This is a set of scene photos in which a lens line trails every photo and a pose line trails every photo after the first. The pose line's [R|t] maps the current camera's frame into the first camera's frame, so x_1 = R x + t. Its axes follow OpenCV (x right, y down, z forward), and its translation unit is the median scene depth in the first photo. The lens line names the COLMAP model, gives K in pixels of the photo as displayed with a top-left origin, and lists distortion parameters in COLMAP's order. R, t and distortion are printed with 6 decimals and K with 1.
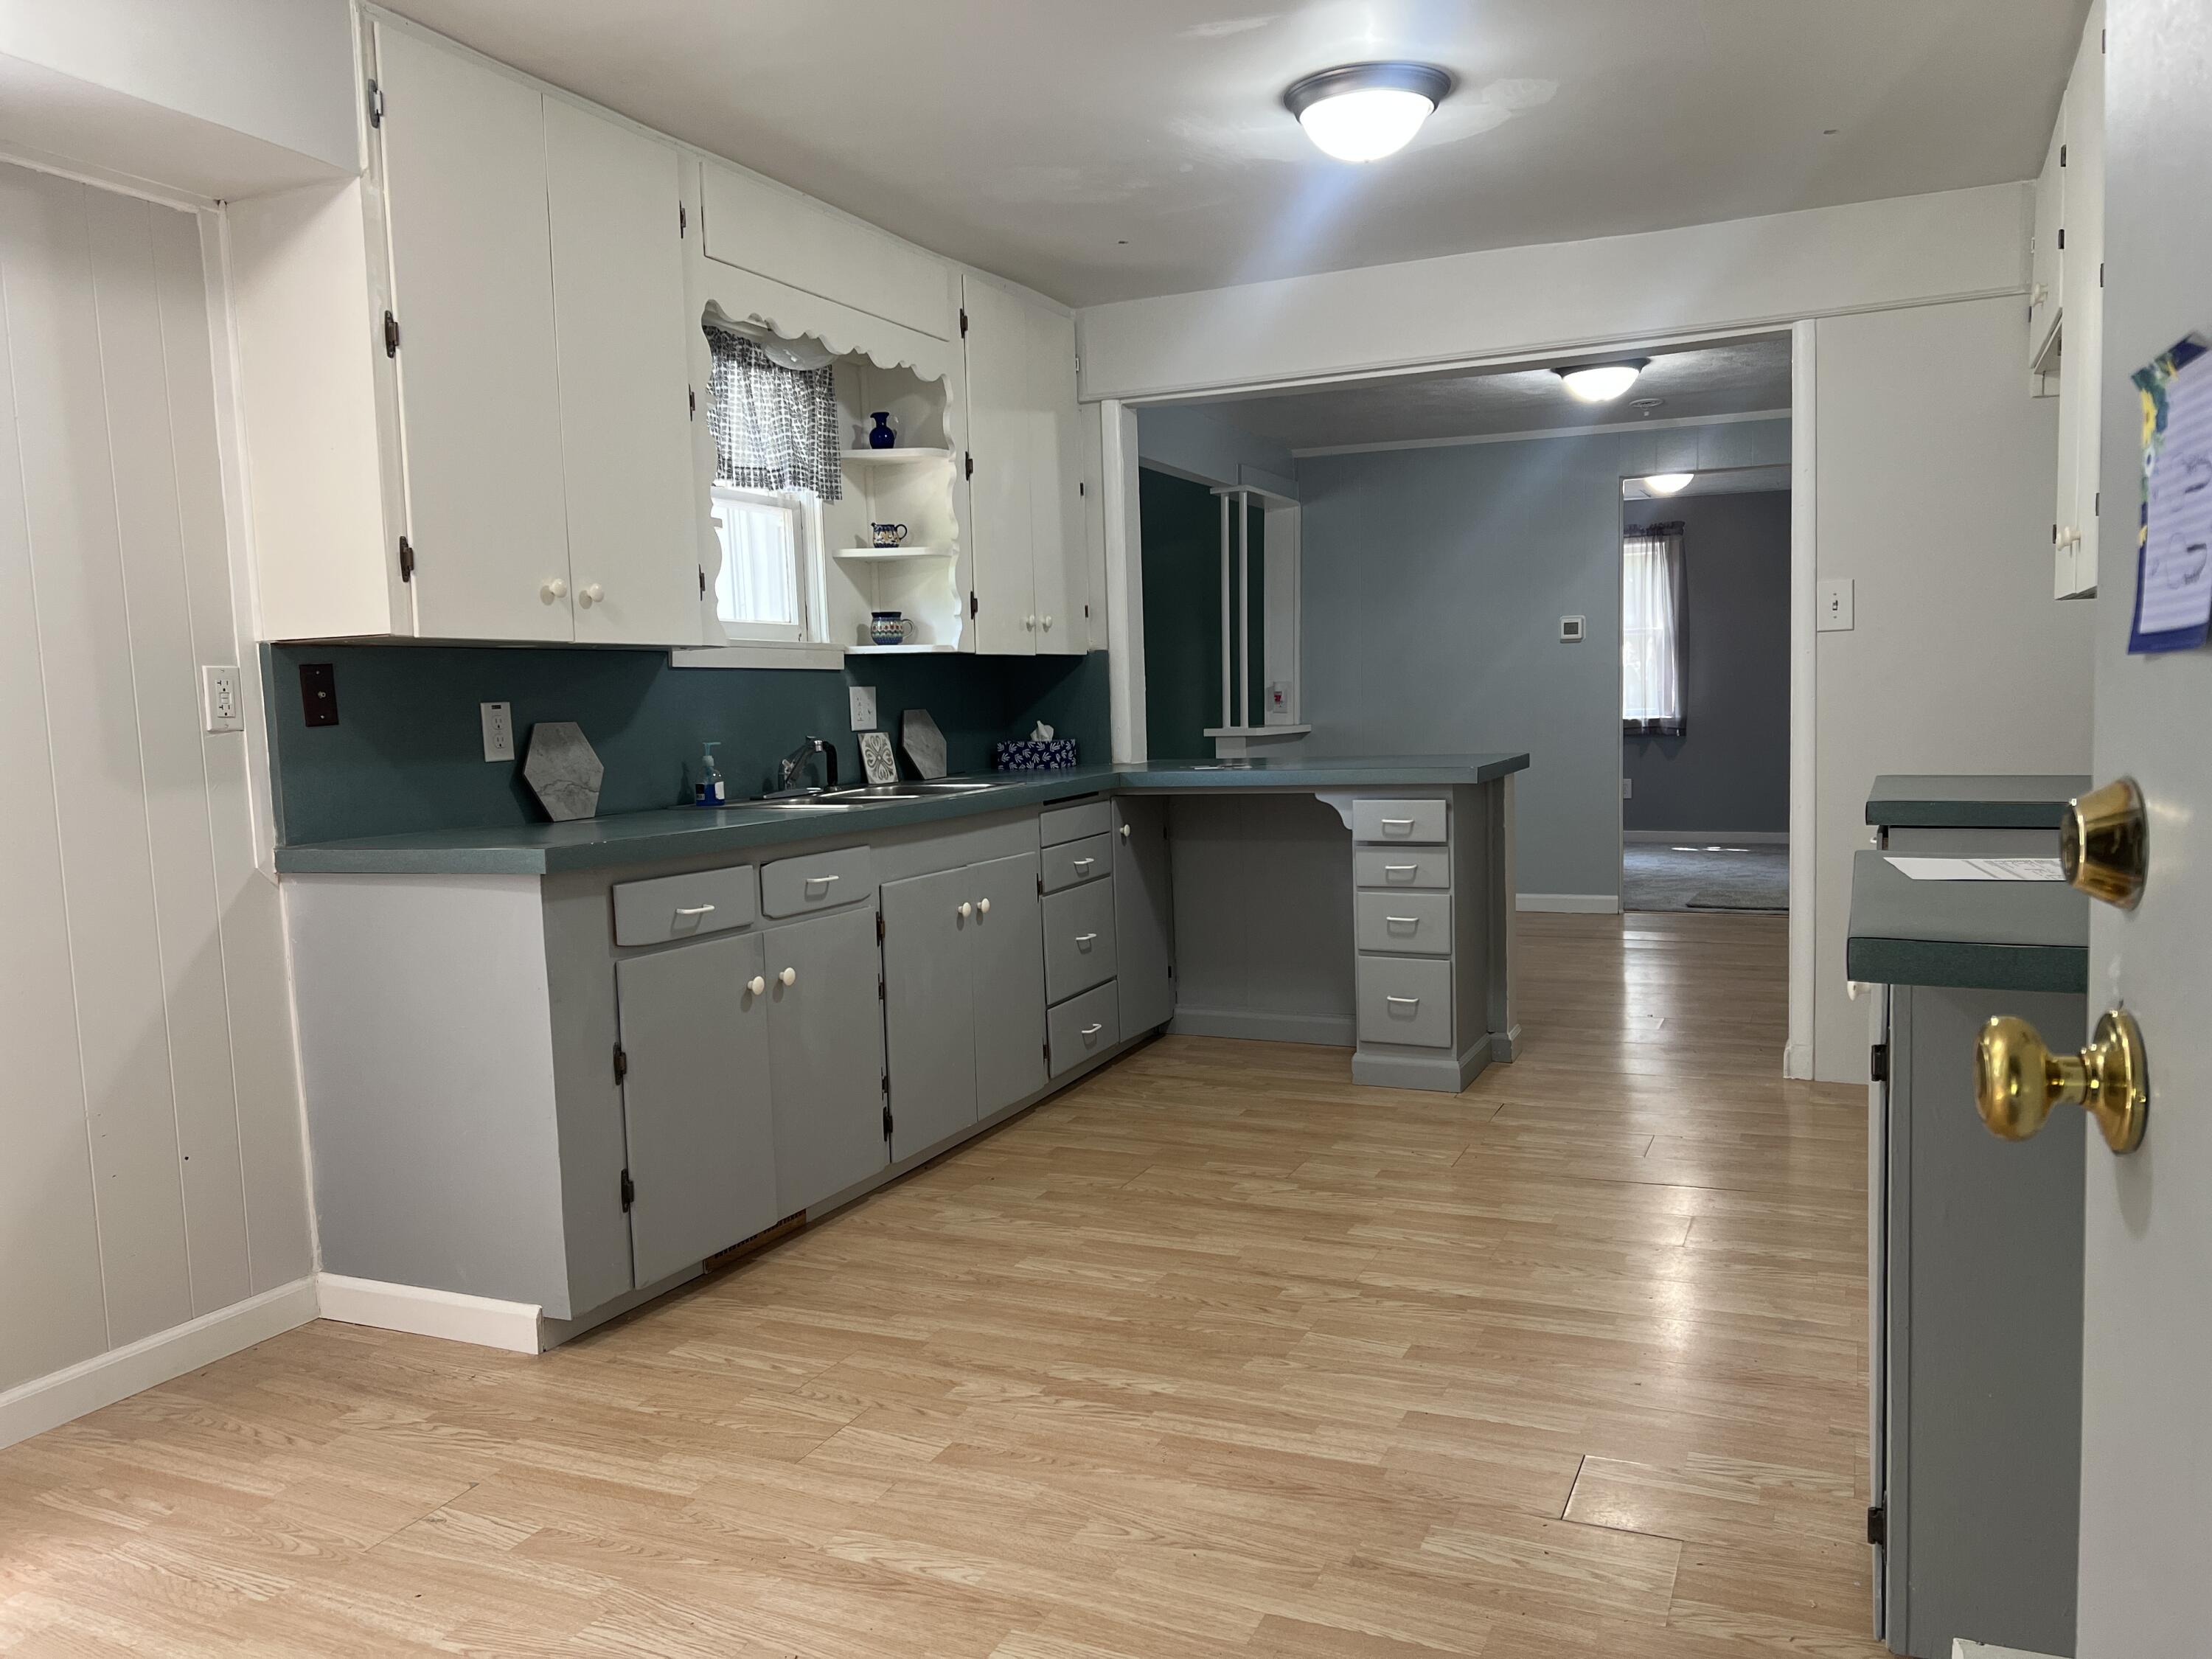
lens RADIAL K [[1659.8, 0, 1093.5], [0, 1659.8, 843.0], [0, 0, 1]] dist [0.060313, -0.069339]
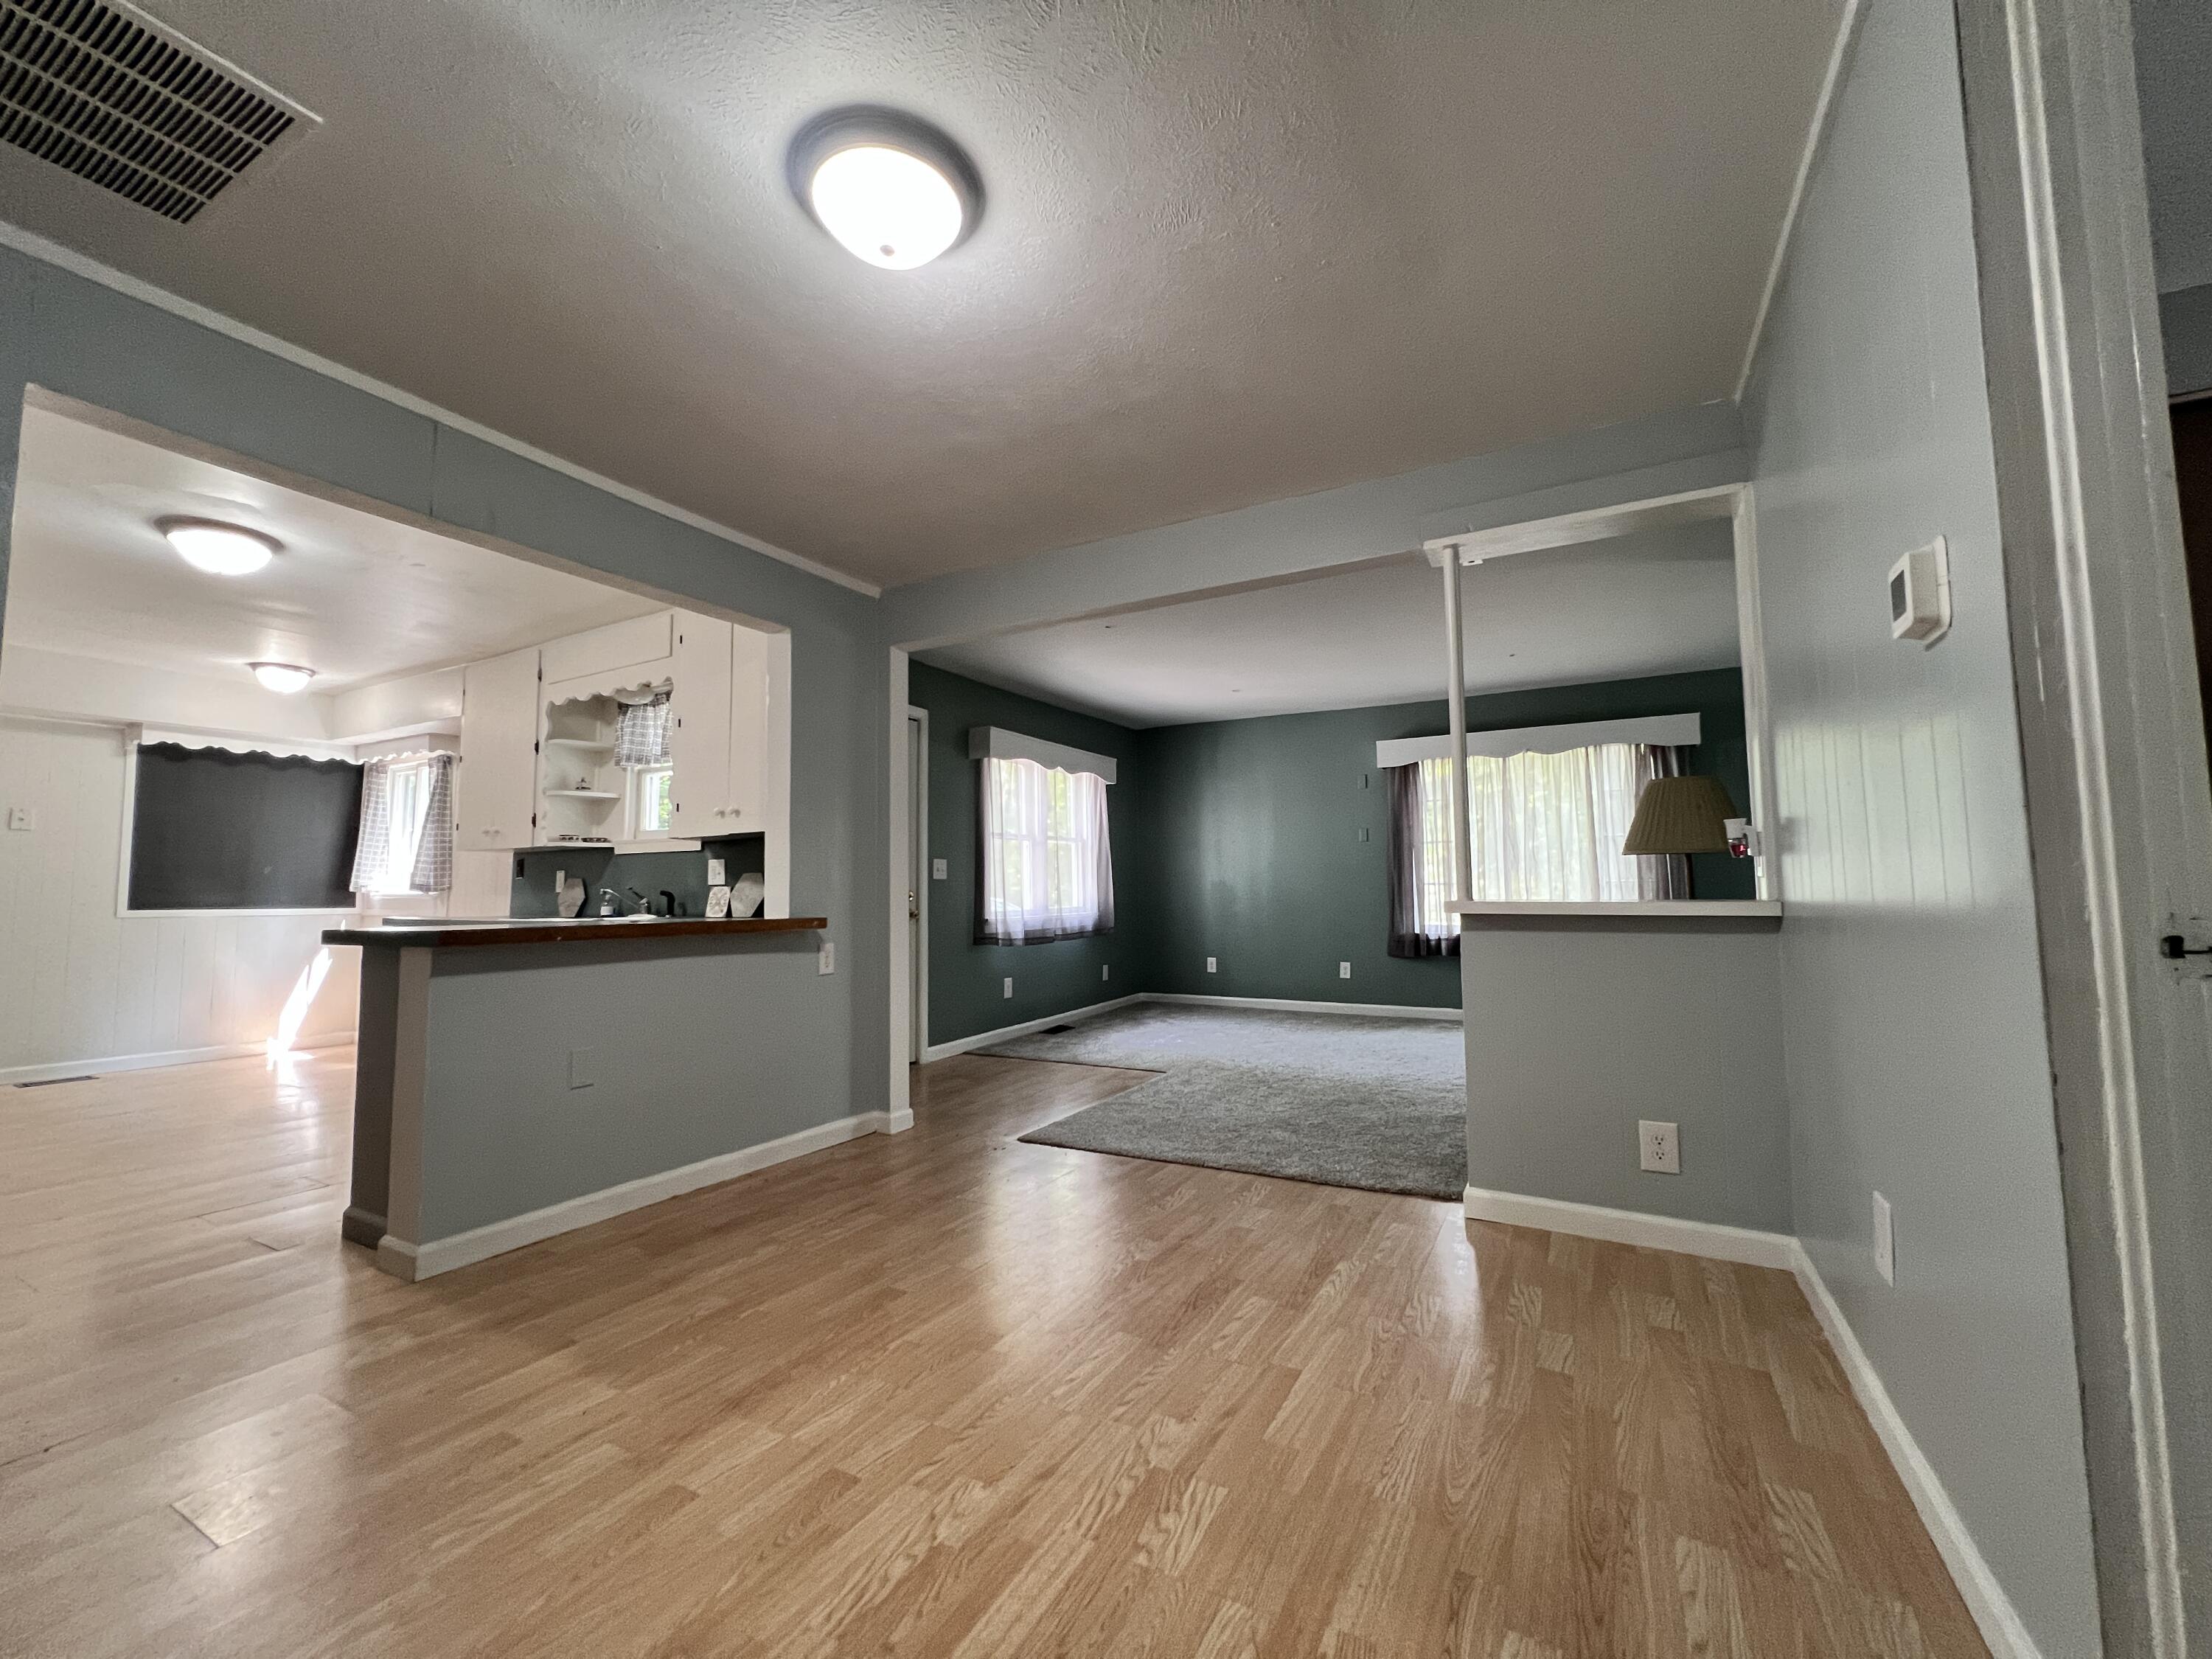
lens RADIAL K [[884.1, 0, 1100.8], [0, 884.1, 832.2], [0, 0, 1]] dist [-0.000799, 0.001108]
pose [[-0.082204, -0.036331, -0.995953, 0.443281], [-0.073941, 0.996803, -0.030259, -0.074743], [0.993869, 0.071154, -0.084627, 0.886549]]
